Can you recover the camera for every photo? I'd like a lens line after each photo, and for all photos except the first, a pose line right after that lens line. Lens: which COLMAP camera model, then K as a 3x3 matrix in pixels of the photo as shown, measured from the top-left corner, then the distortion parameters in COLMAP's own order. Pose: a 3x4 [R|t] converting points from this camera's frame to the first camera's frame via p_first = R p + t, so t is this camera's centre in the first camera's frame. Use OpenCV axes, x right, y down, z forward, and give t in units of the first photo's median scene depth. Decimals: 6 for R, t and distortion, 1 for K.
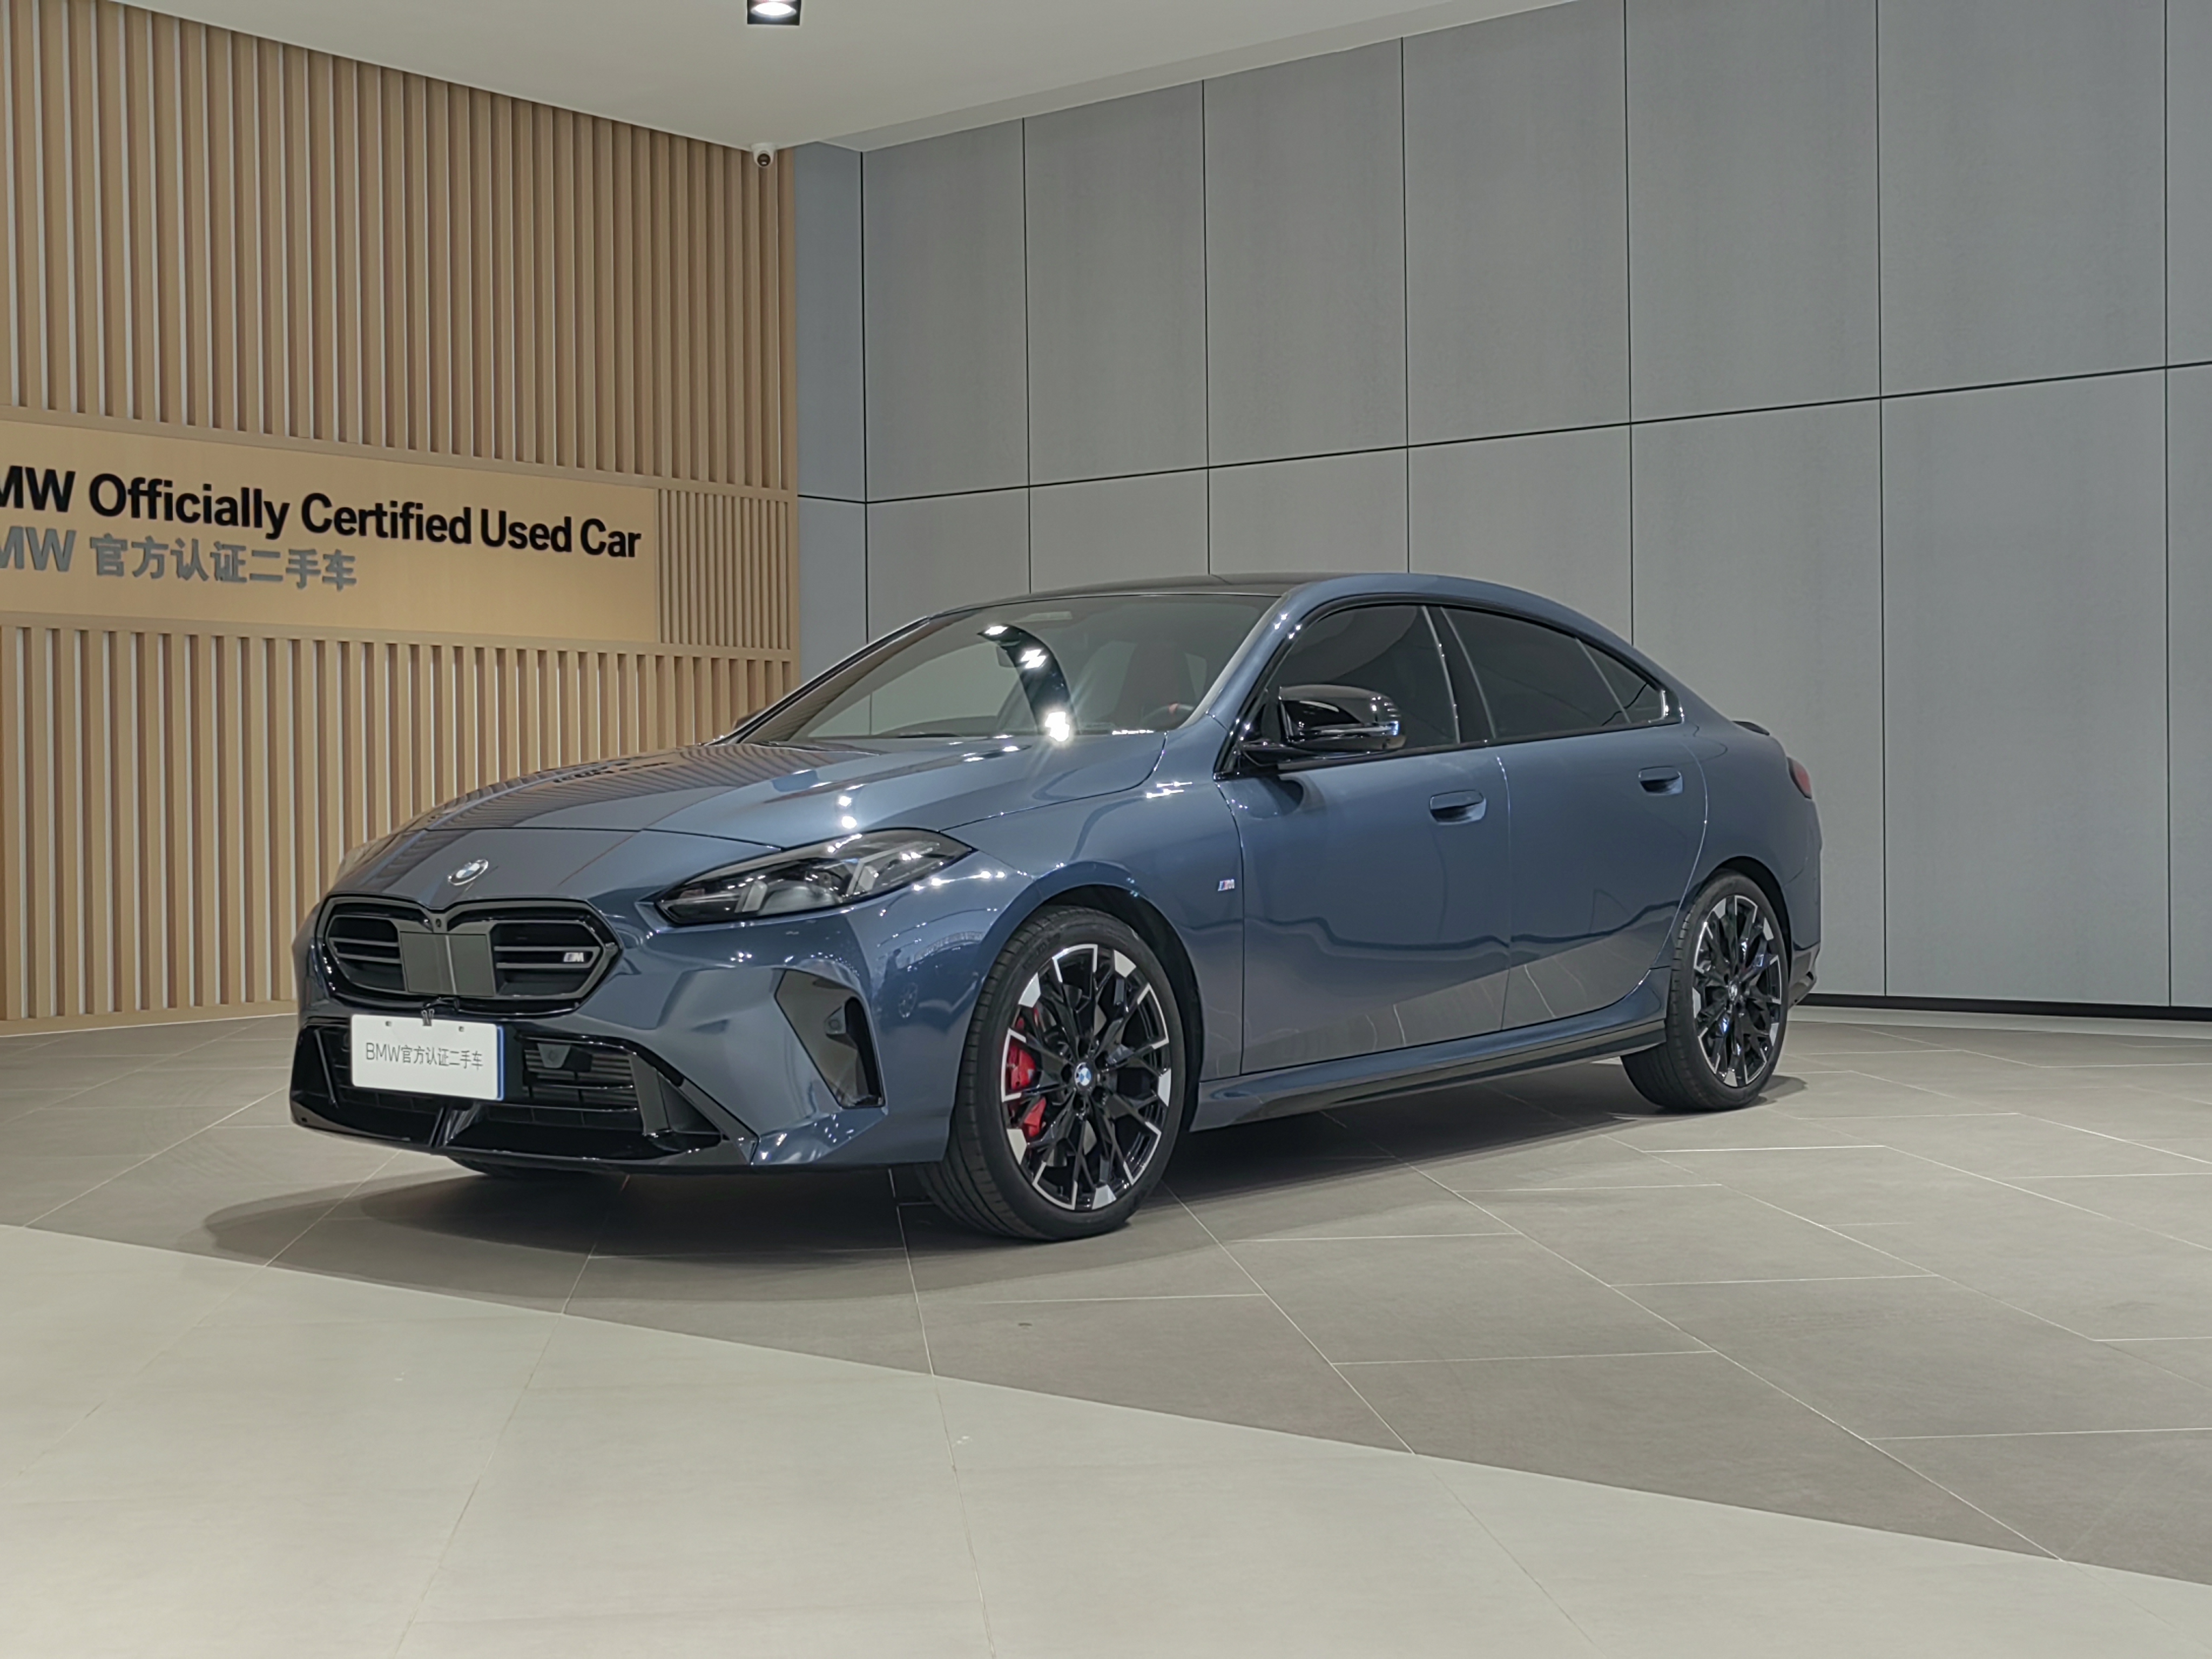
lens RADIAL K [[2835.2, 0, 1106.0], [0, 2835.2, 829.5], [0, 0, 1]] dist [0.011432, 0.043984]
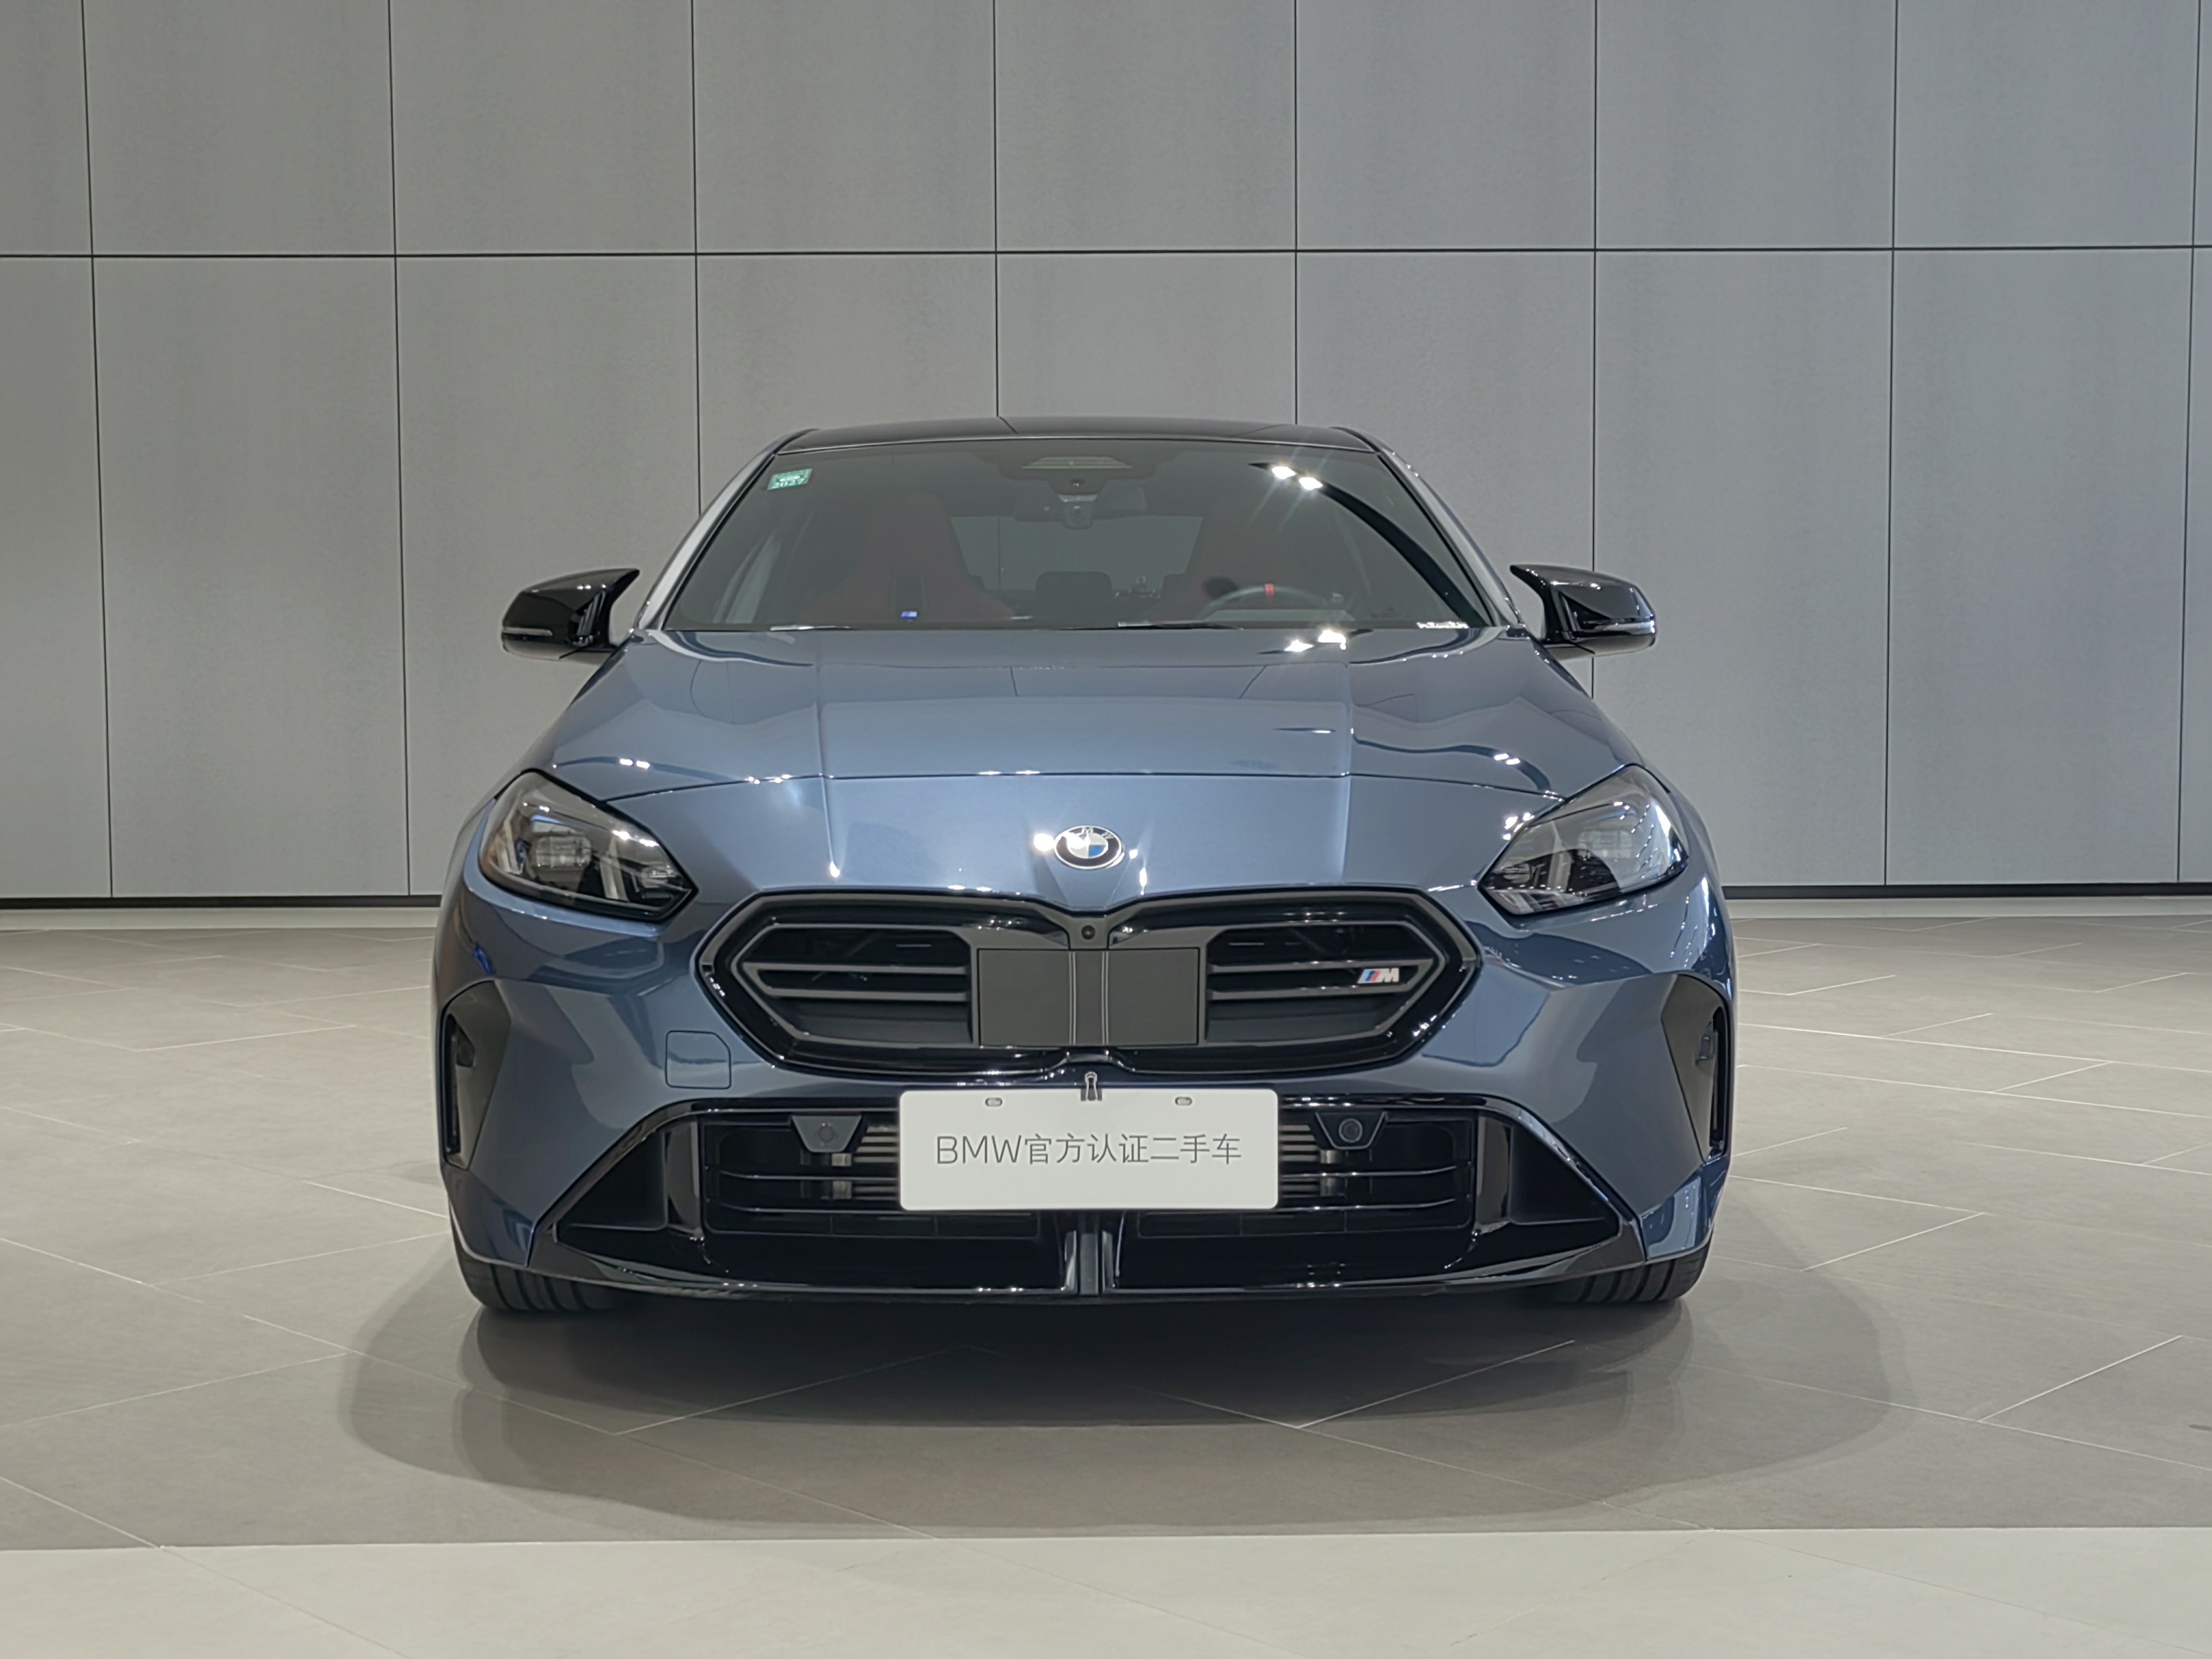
lens RADIAL K [[2835.2, 0, 1106.0], [0, 2835.2, 829.5], [0, 0, 1]] dist [0.011432, 0.043984]
pose [[0.767867, -0.034893, 0.639658, -0.633913], [0.003270, 0.998716, 0.050554, -0.020786], [-0.640601, -0.036727, 0.766995, 0.532906]]
